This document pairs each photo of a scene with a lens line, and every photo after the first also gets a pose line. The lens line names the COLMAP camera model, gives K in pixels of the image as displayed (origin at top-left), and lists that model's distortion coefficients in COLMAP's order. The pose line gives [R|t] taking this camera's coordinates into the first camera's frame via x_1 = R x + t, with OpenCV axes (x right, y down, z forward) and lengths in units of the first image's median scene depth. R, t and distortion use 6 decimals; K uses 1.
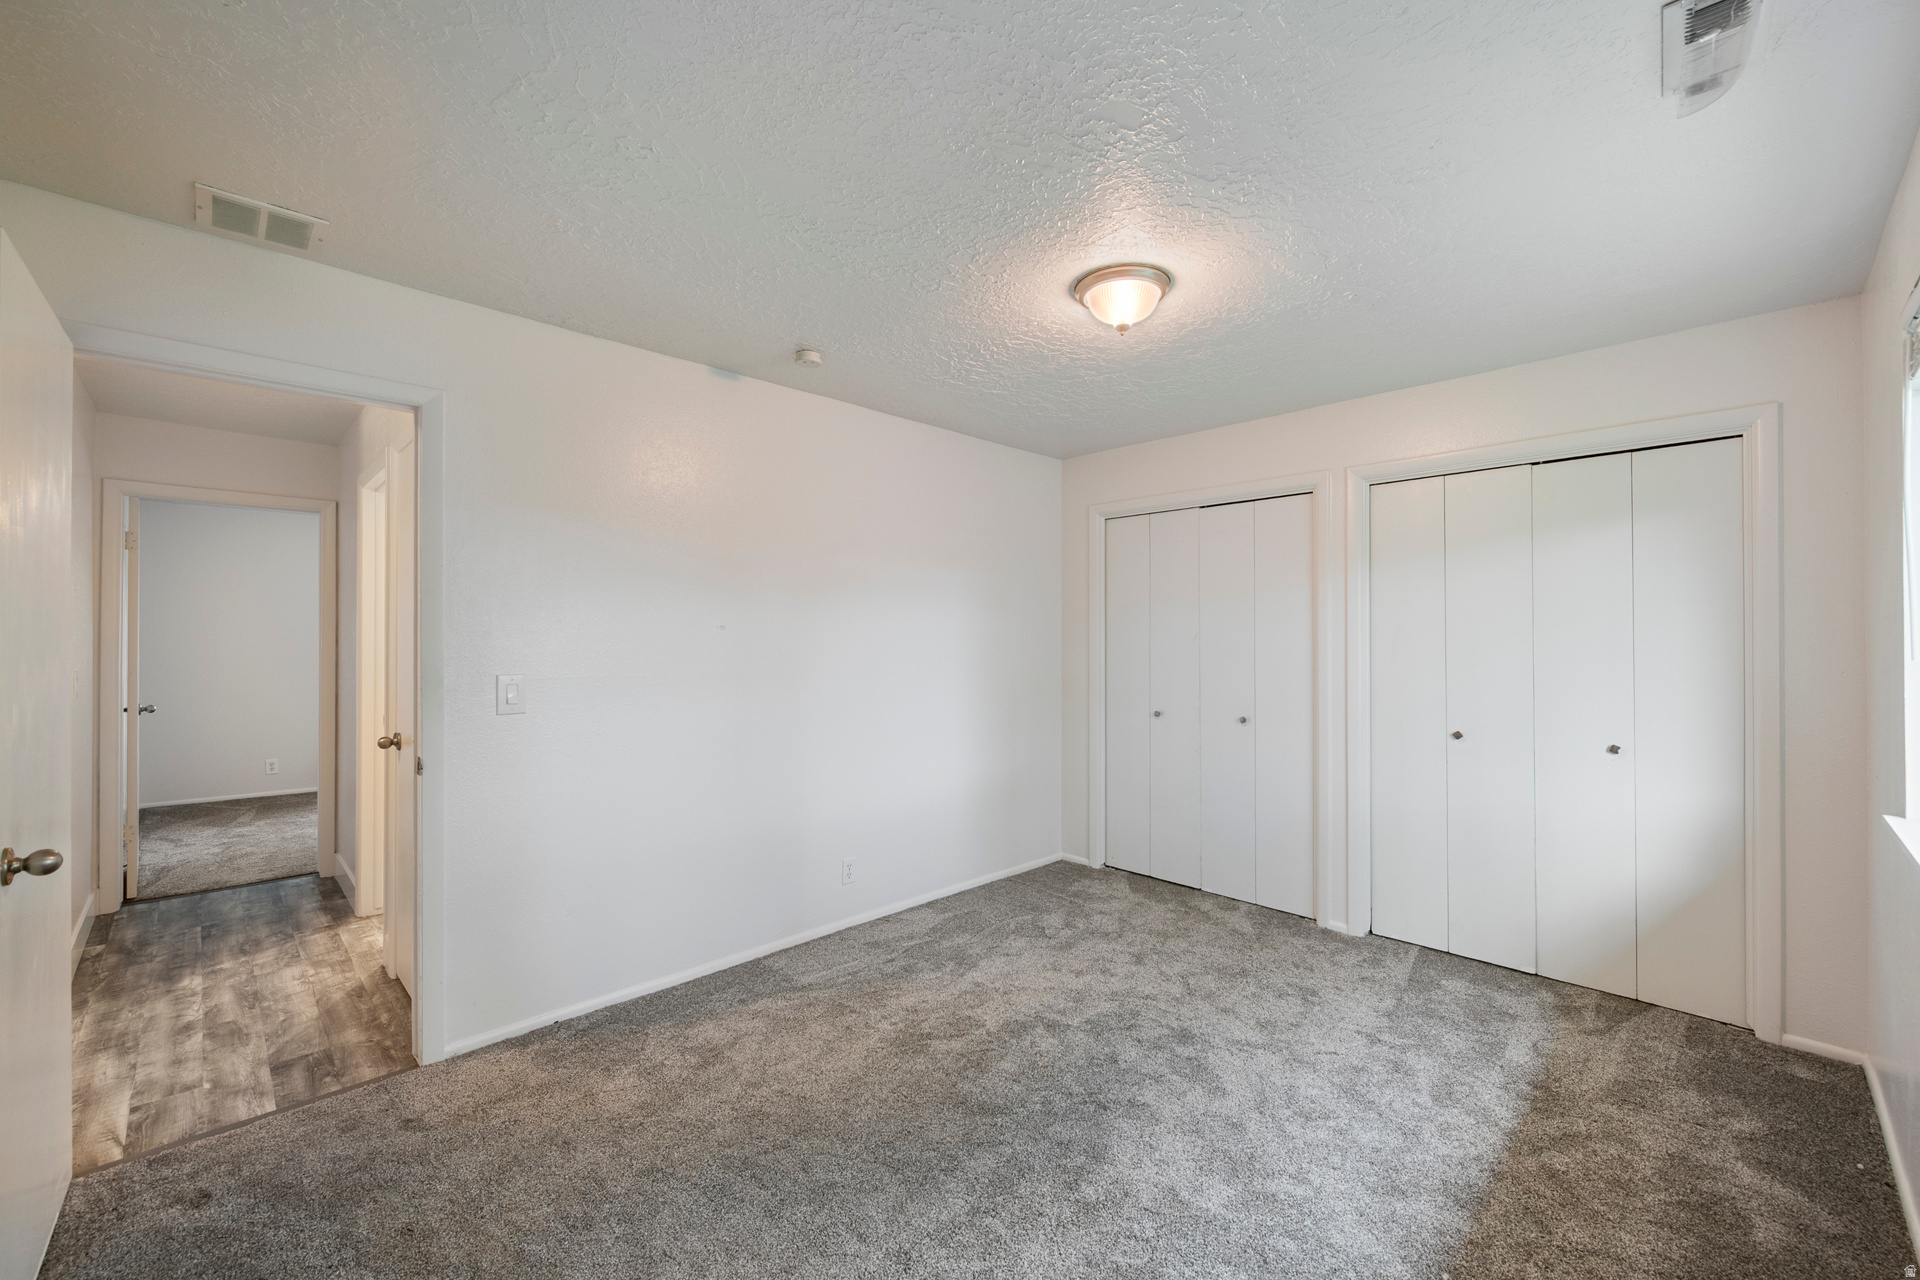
lens RADIAL K [[768.2, 0, 960.0], [0, 768.2, 640.0], [0, 0, 1]] dist [0.000501, -0.000298]
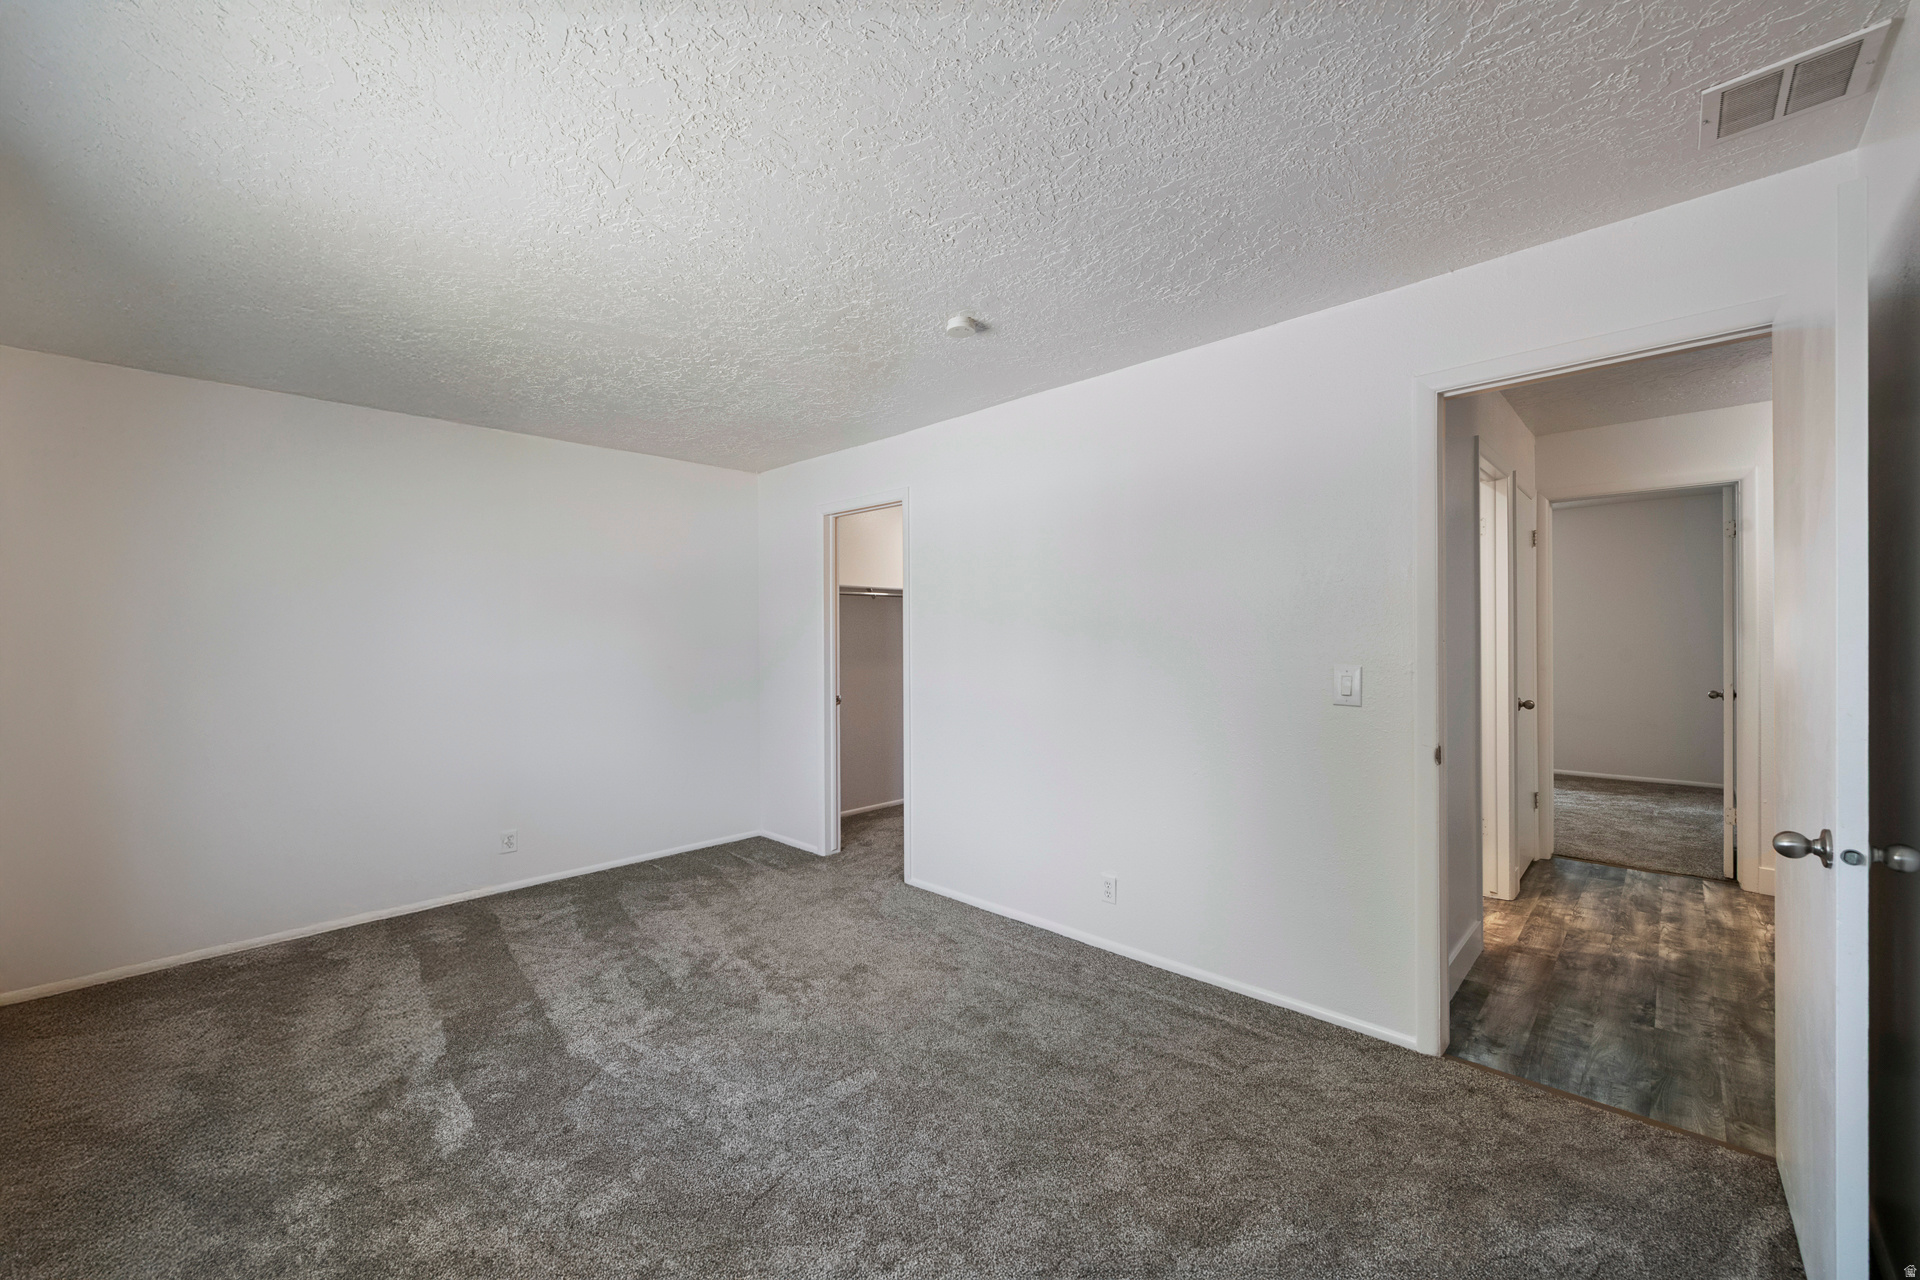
lens RADIAL K [[768.2, 0, 960.0], [0, 768.2, 640.0], [0, 0, 1]] dist [0.000501, -0.000298]
pose [[-0.037328, -0.007664, 0.999274, -1.950913], [0.009570, 0.999922, 0.008027, 0.001868], [-0.999257, 0.009863, -0.037252, 1.943440]]
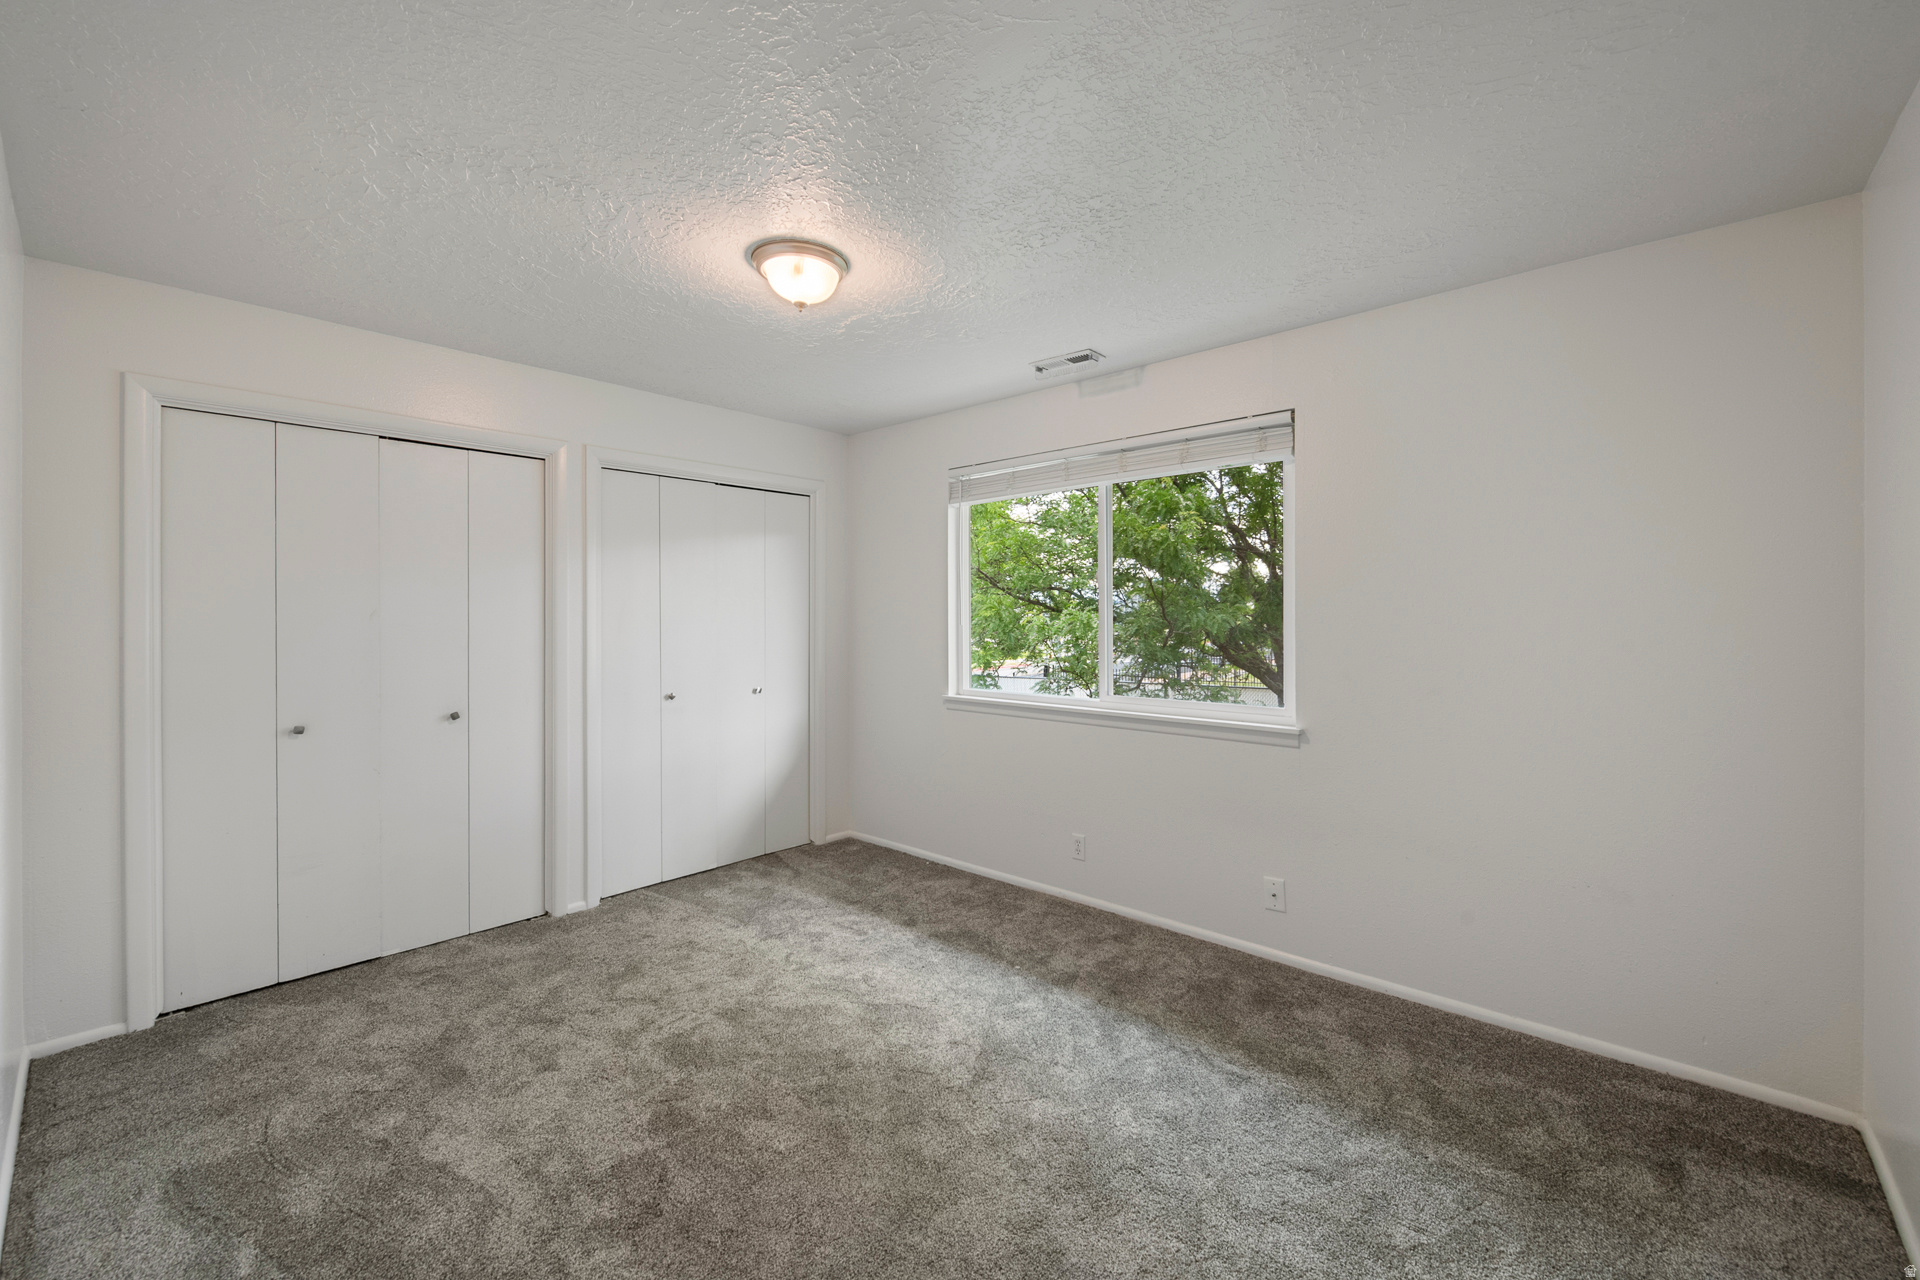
lens RADIAL K [[796.3, 0, 961.3], [0, 796.3, 619.8], [0, 0, 1]] dist [-0.001083, -0.000133]
pose [[-0.065807, -0.007337, 0.997805, -0.654779], [0.003845, 0.999964, 0.007606, -0.002394], [-0.997825, 0.004337, -0.065776, 0.672138]]
